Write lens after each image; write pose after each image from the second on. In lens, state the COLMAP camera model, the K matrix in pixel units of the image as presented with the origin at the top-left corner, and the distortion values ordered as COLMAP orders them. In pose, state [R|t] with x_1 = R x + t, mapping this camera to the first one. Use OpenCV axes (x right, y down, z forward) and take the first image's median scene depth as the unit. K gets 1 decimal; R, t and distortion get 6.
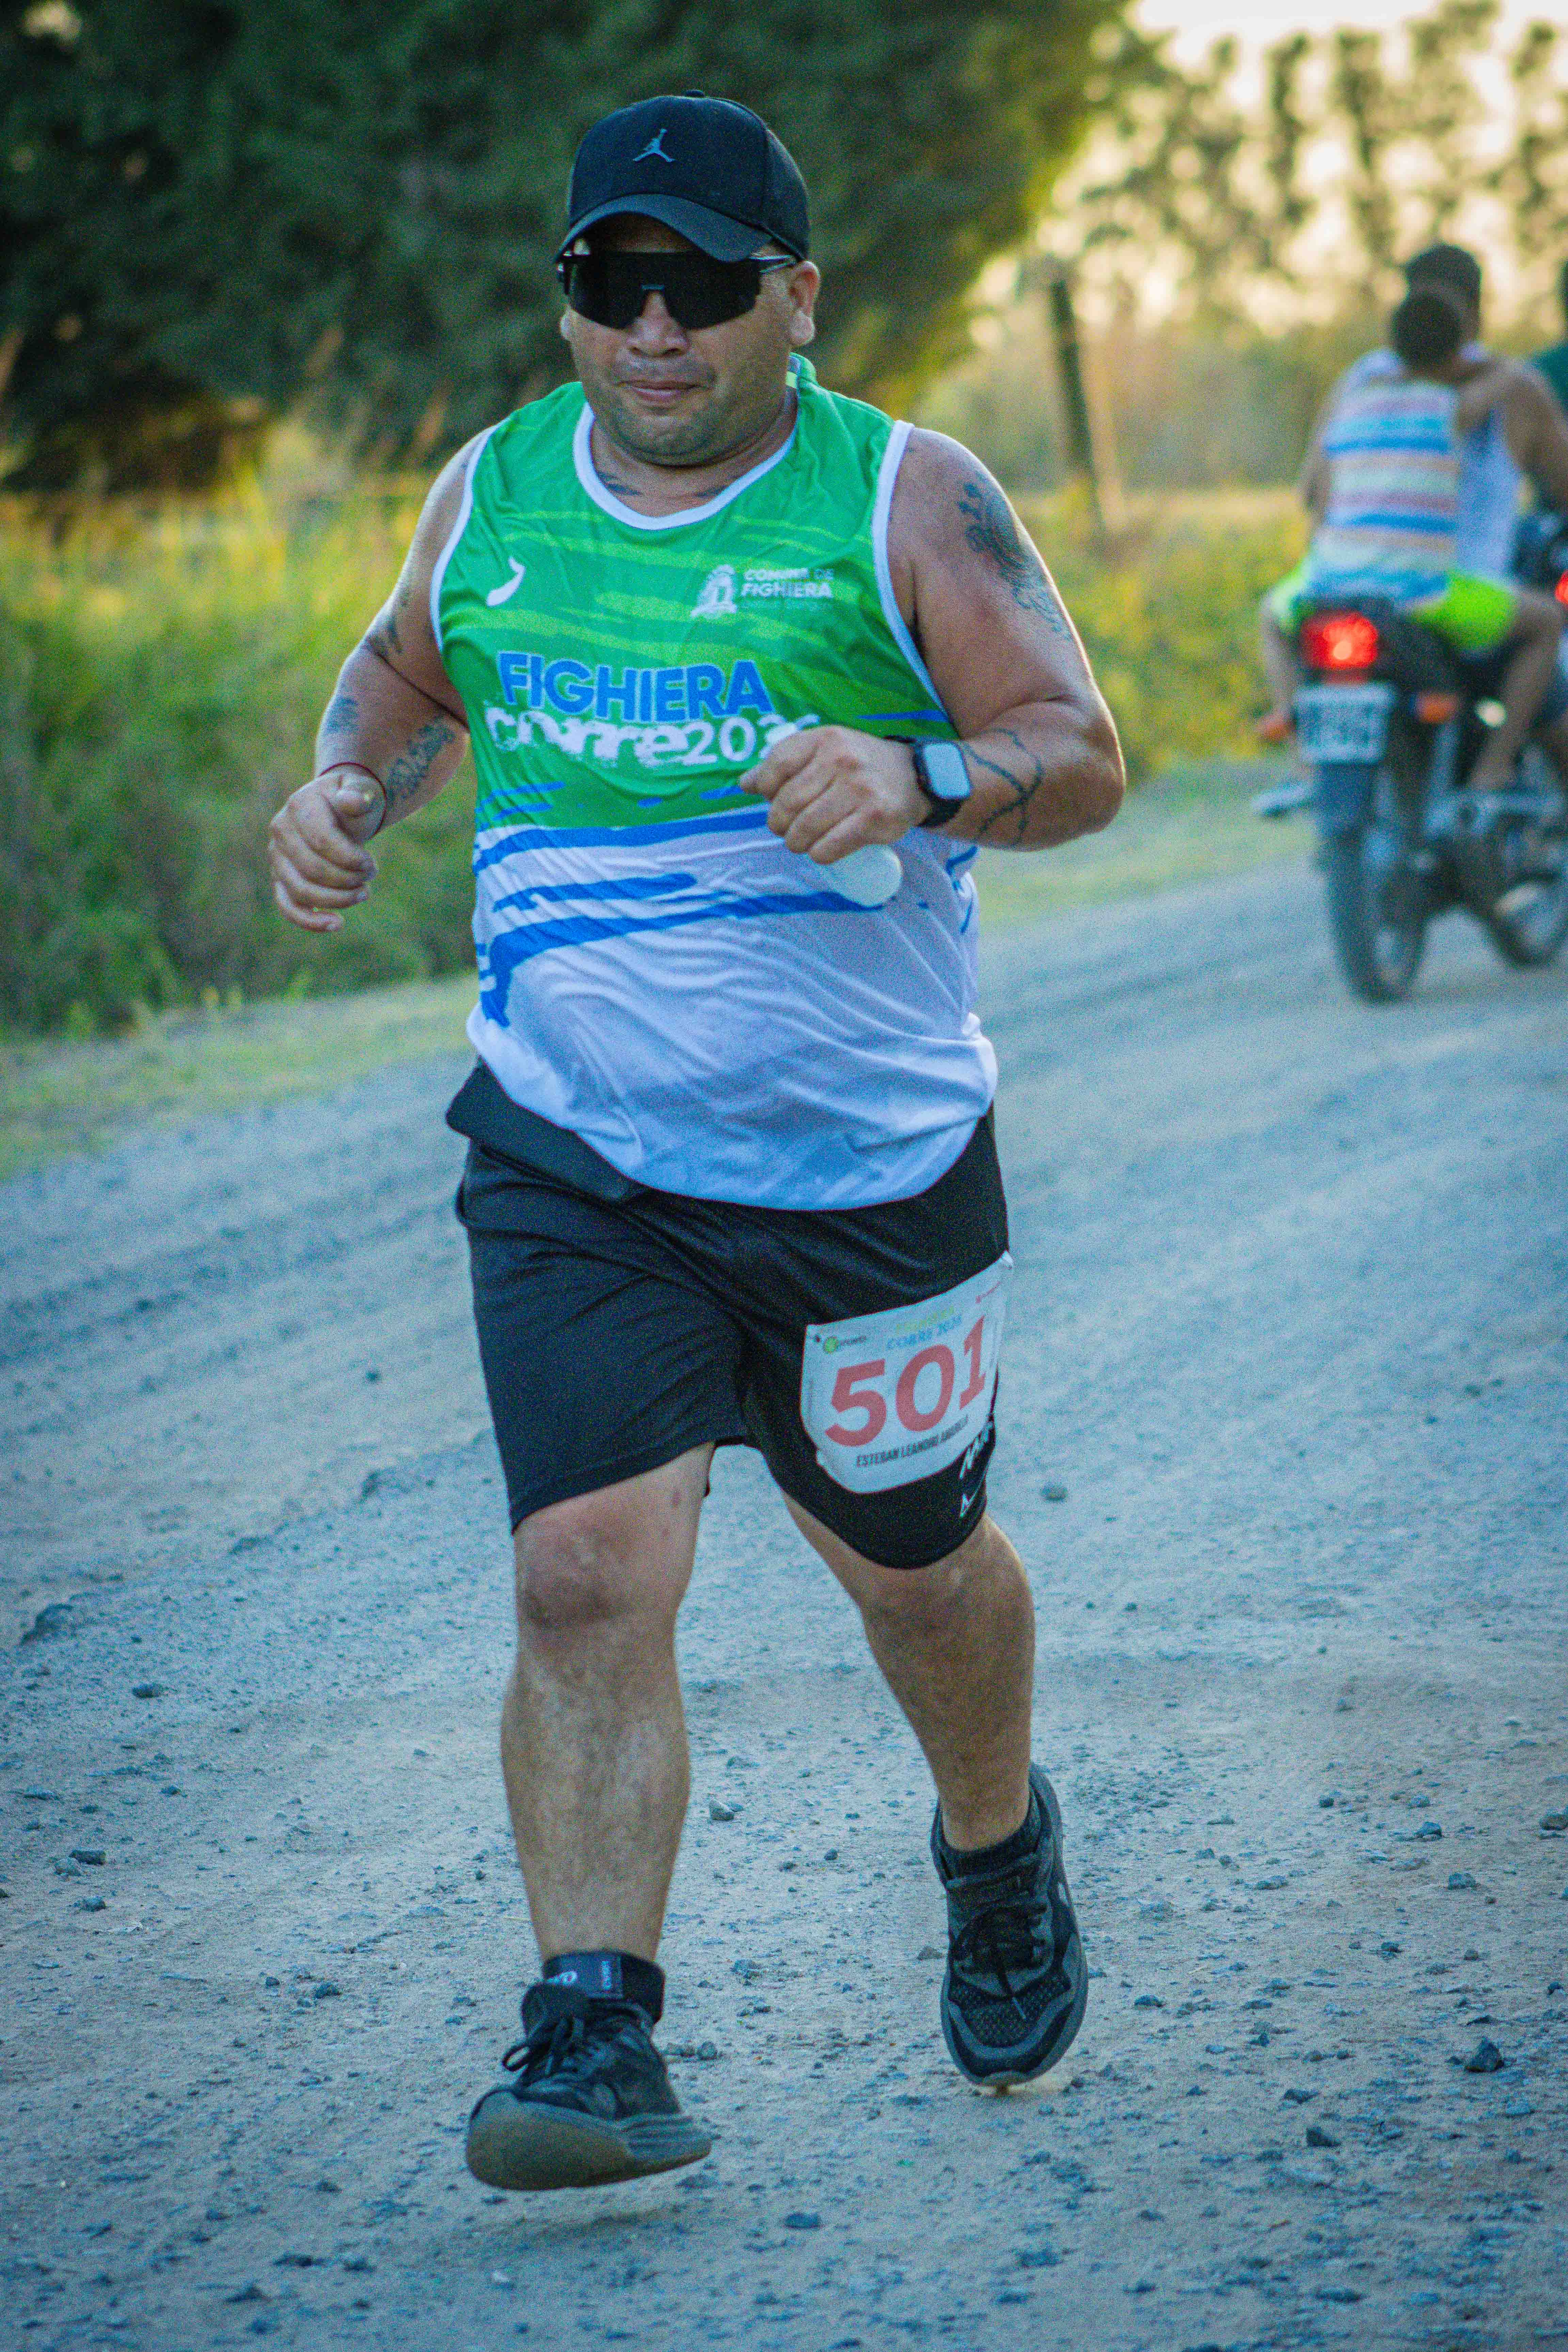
lens RADIAL K [[13635.2, 0, 784.0], [0, 13635.2, 1176.0], [0, 0, 1]] dist [-0.176169, -28.463448]
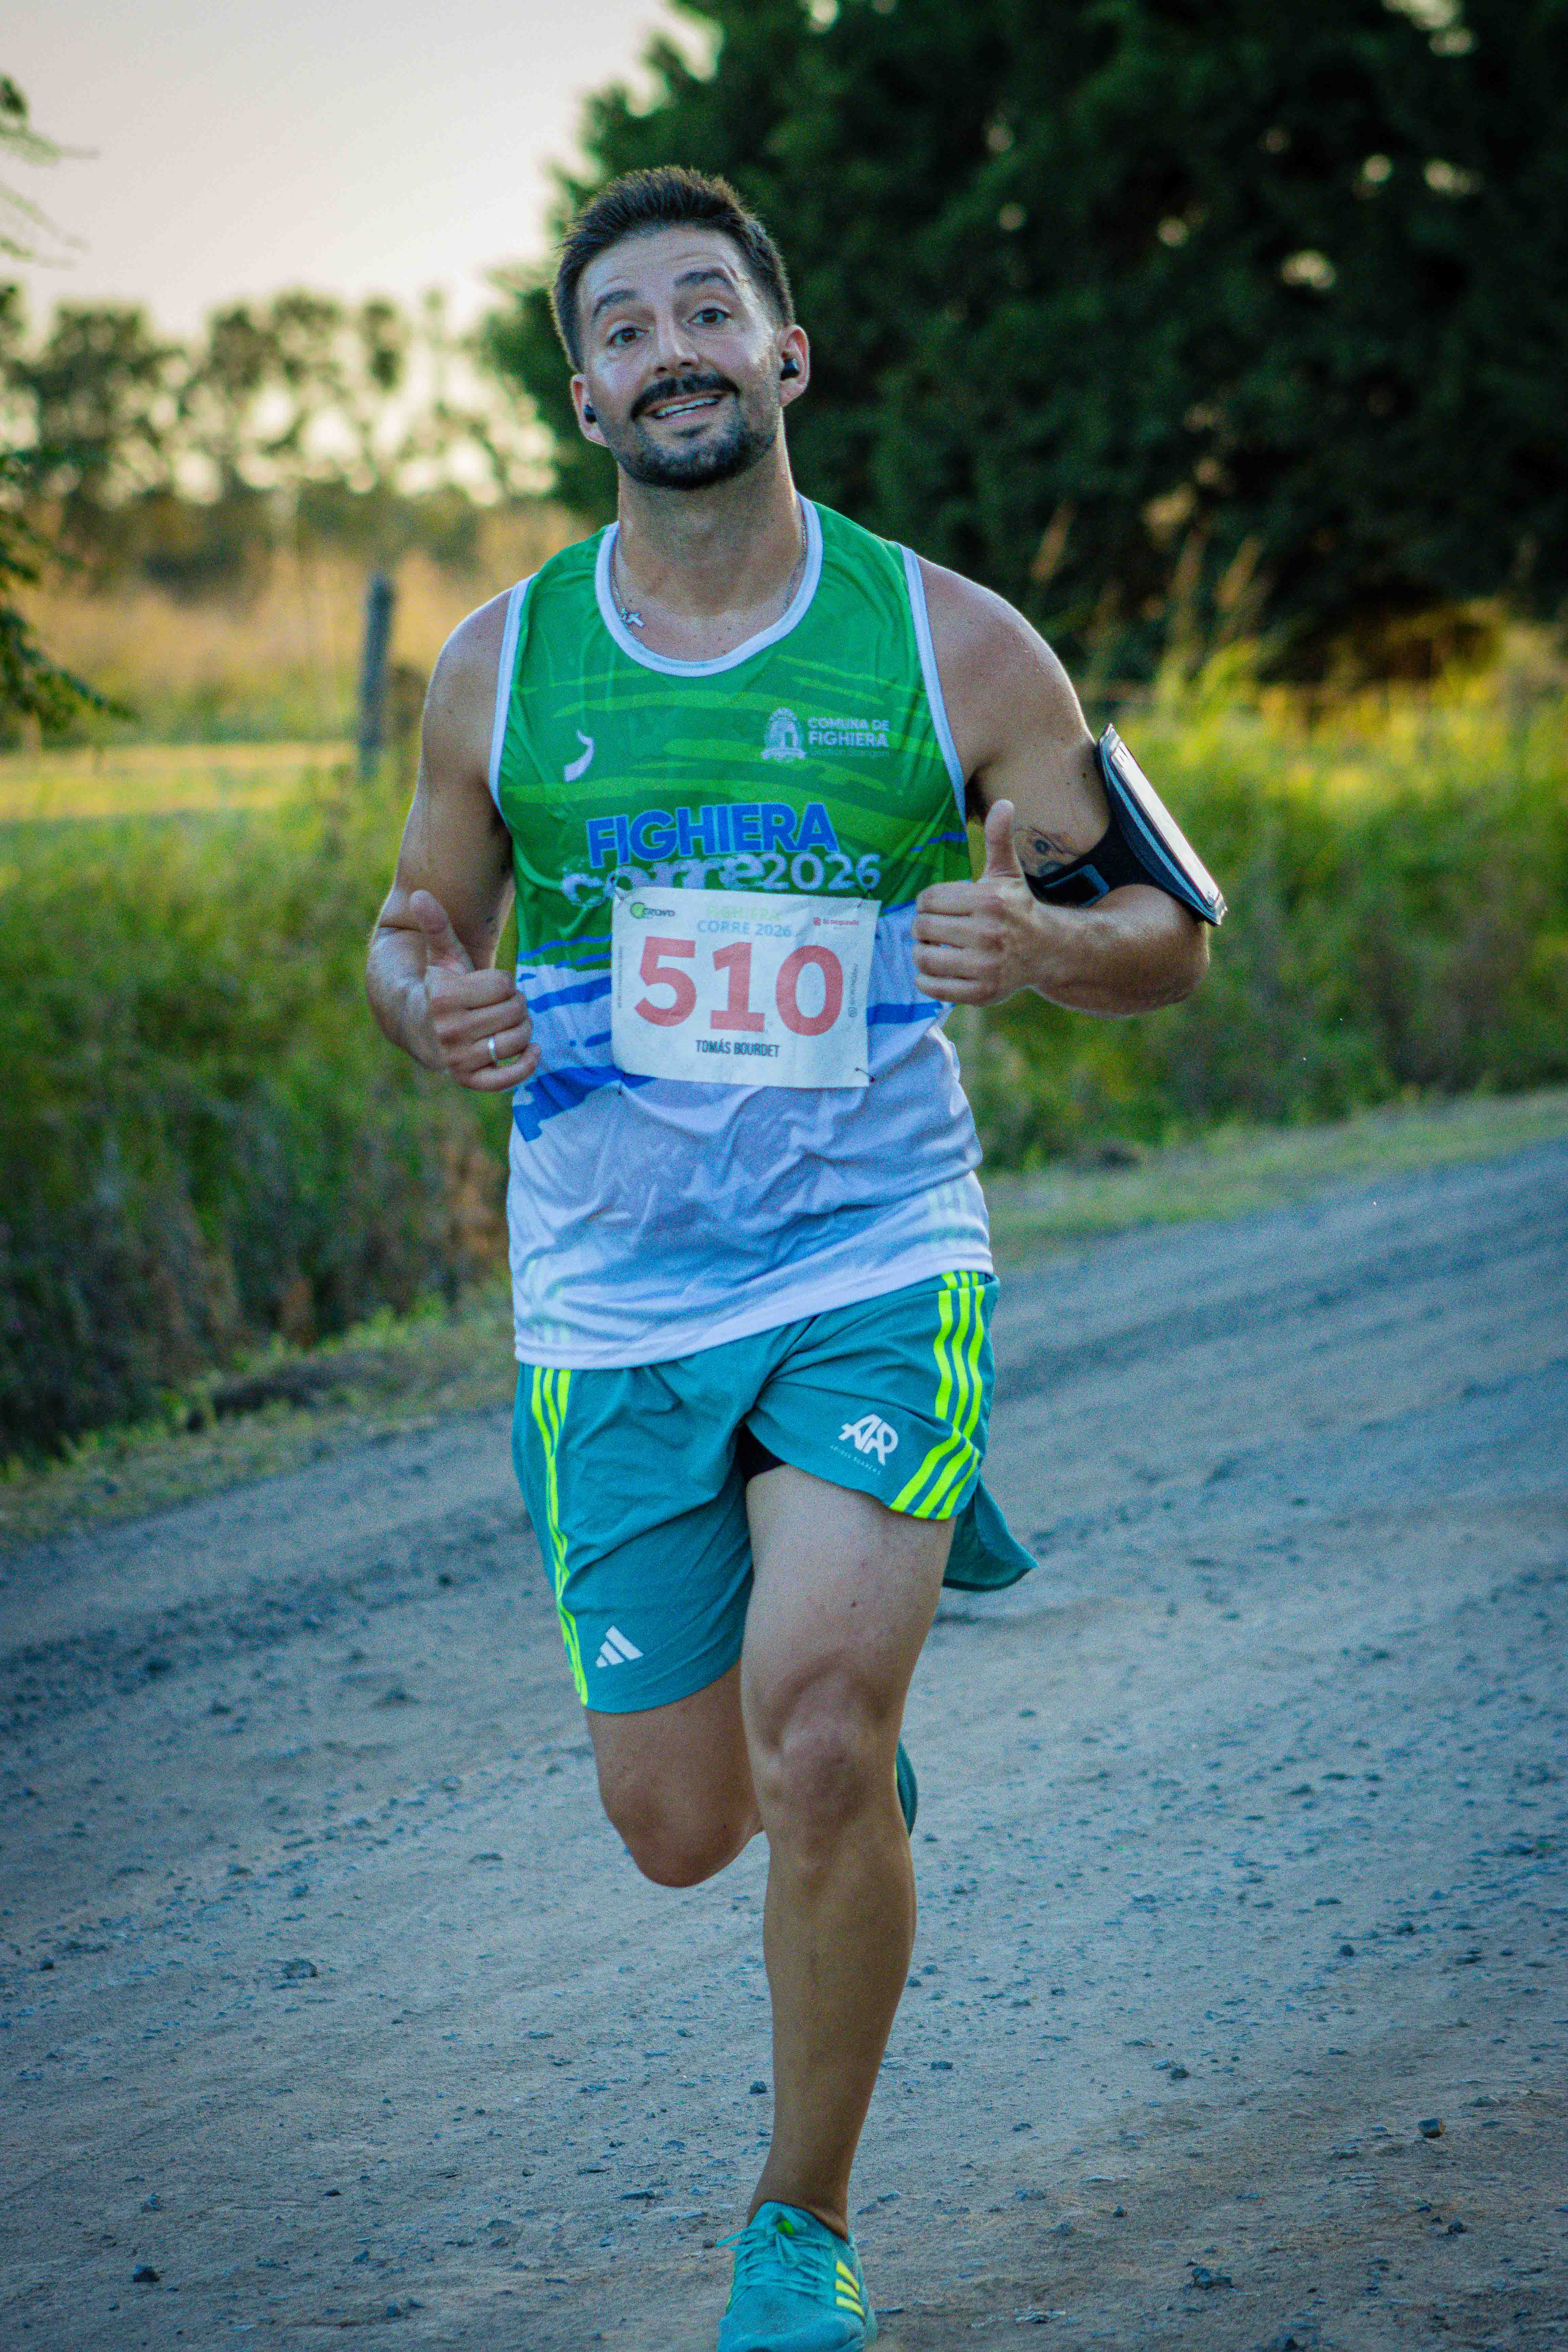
lens RADIAL K [[12630.6, 0, 784.0], [0, 12630.6, 1176.0], [0, 0, 1]] dist [-0.063775, -28.964339]
pose [[0.995169, -0.008608, -0.097802, 0.035815], [0.007467, 0.999900, -0.012033, 0.021647], [0.097895, 0.011244, 0.995133, -0.378957]]
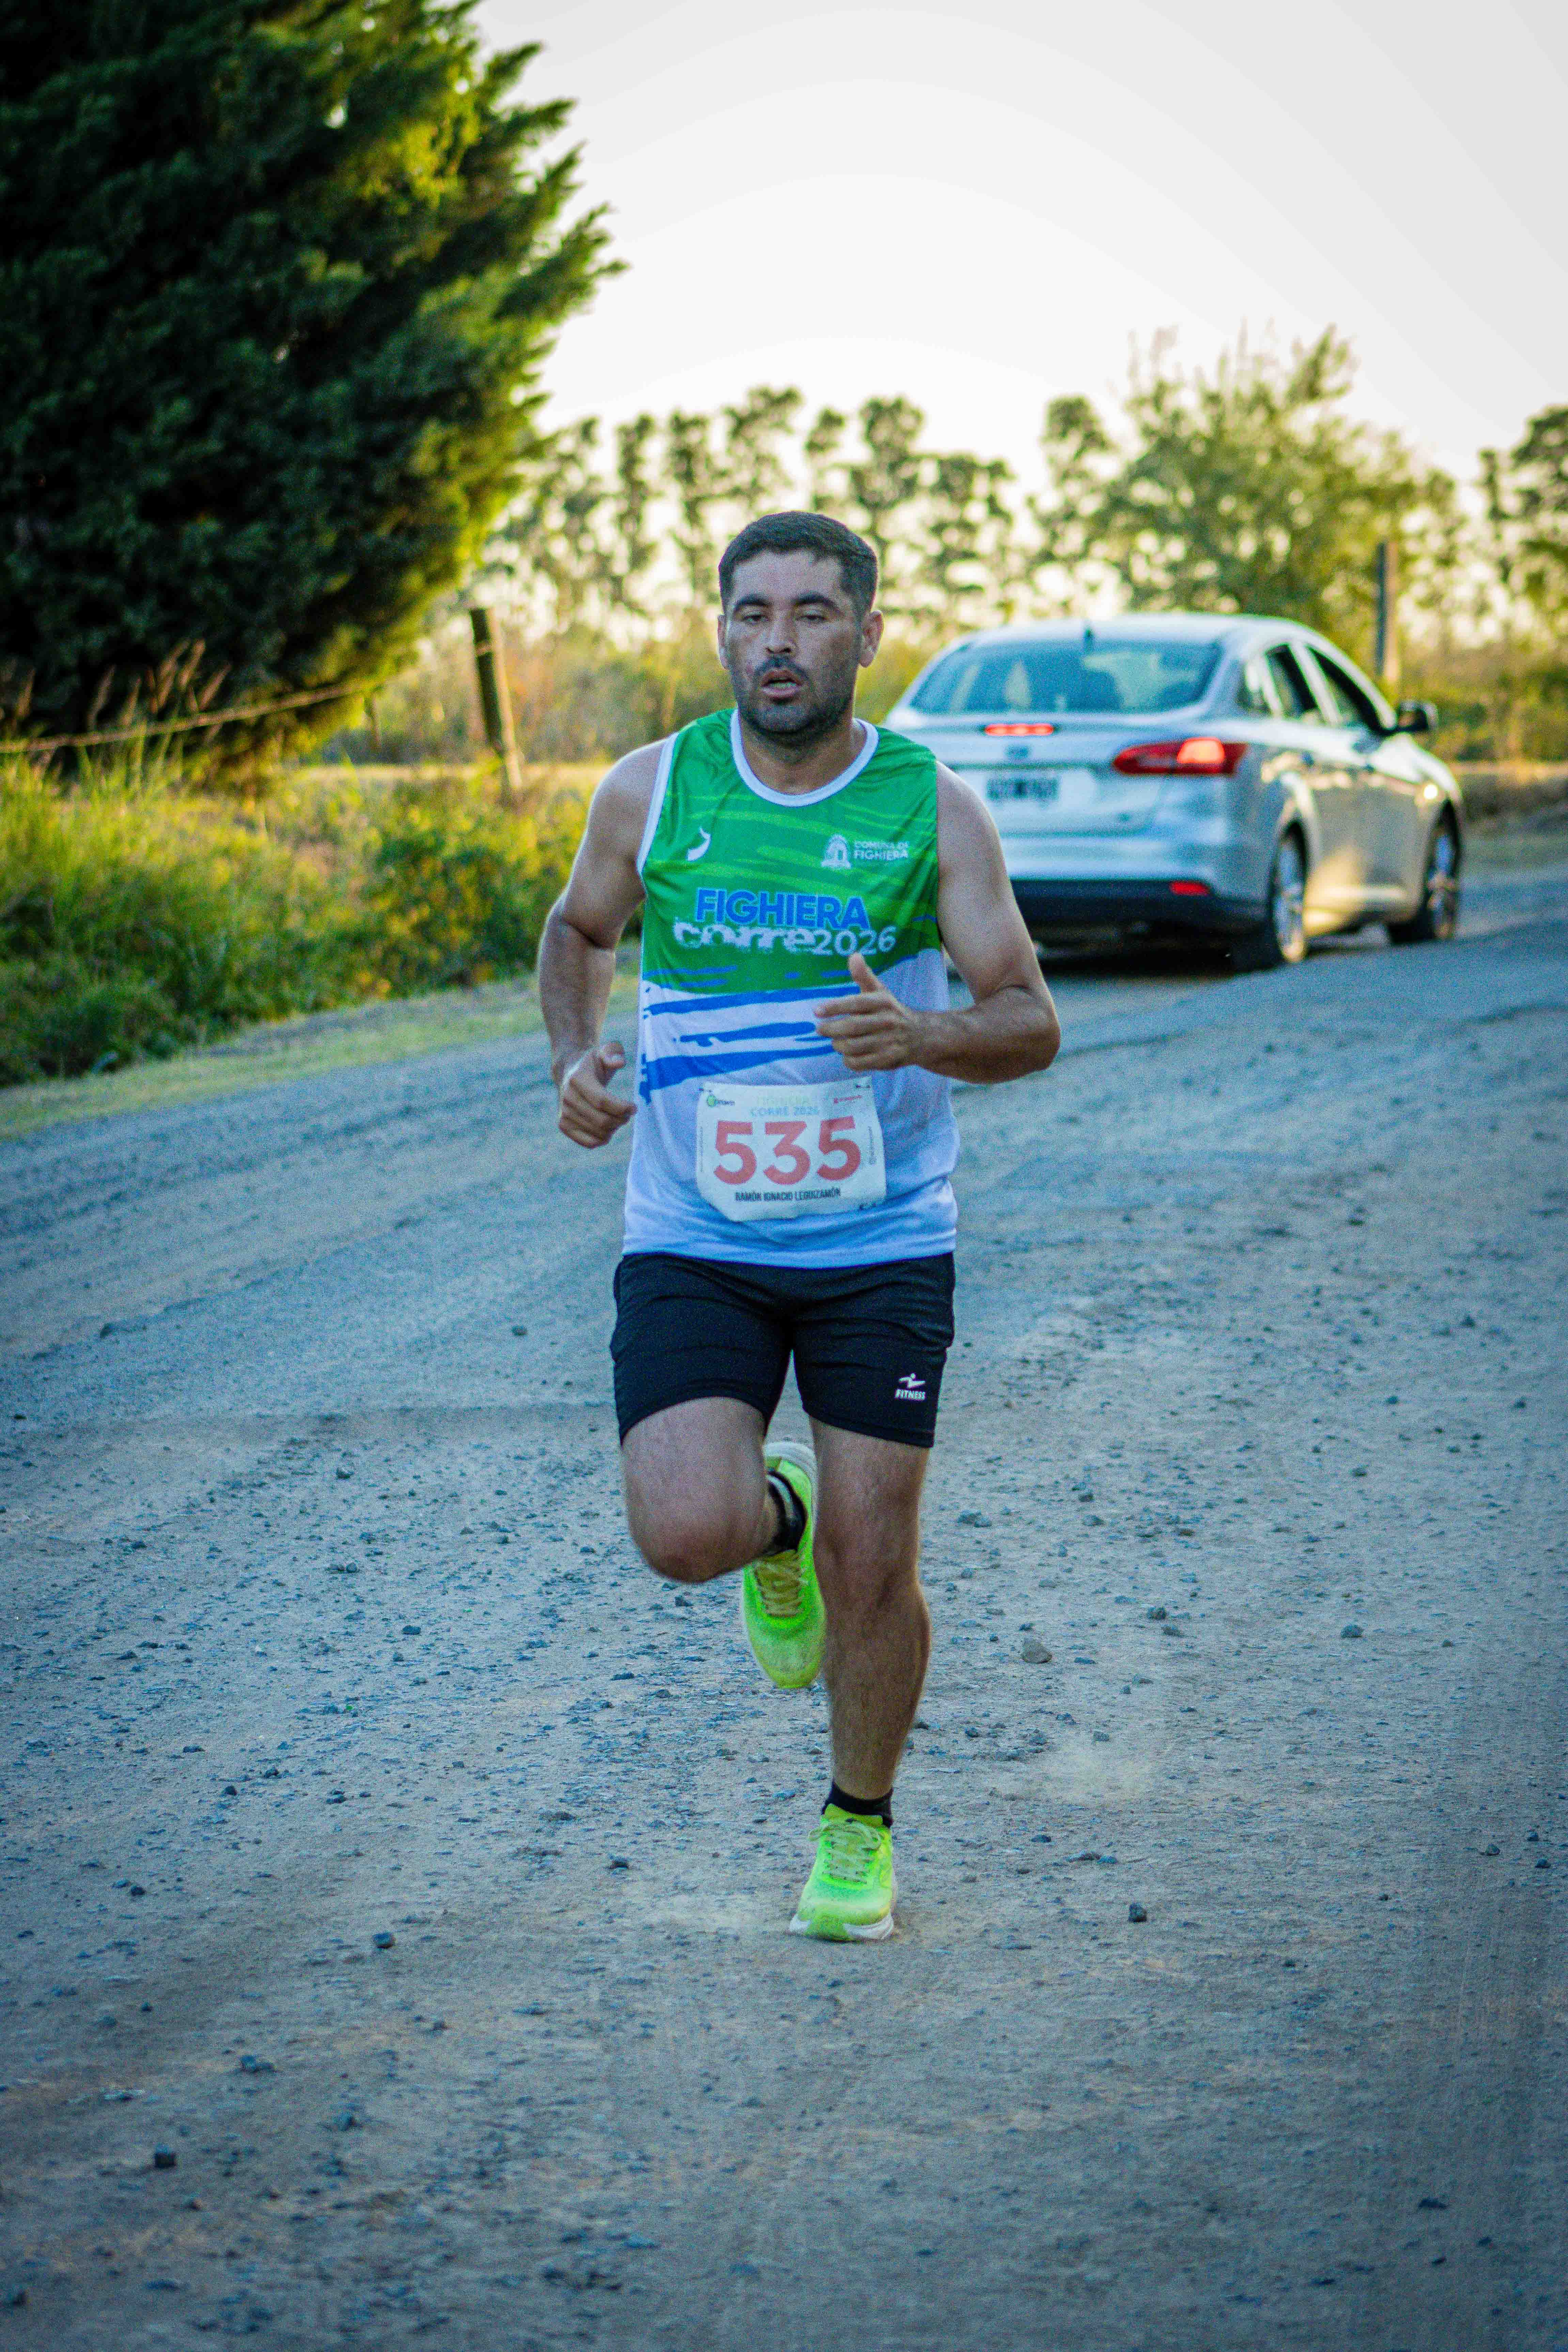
lens RADIAL K [[10275.8, 0, 784.0], [0, 10275.8, 1176.0], [0, 0, 1]] dist [0.080217, -7.177321]
pose [[0.998522, 0.015011, 0.052235, -0.018649], [-0.014465, 0.999837, -0.010822, 0.022465], [-0.052389, 0.010050, 0.998576, -0.363555]]
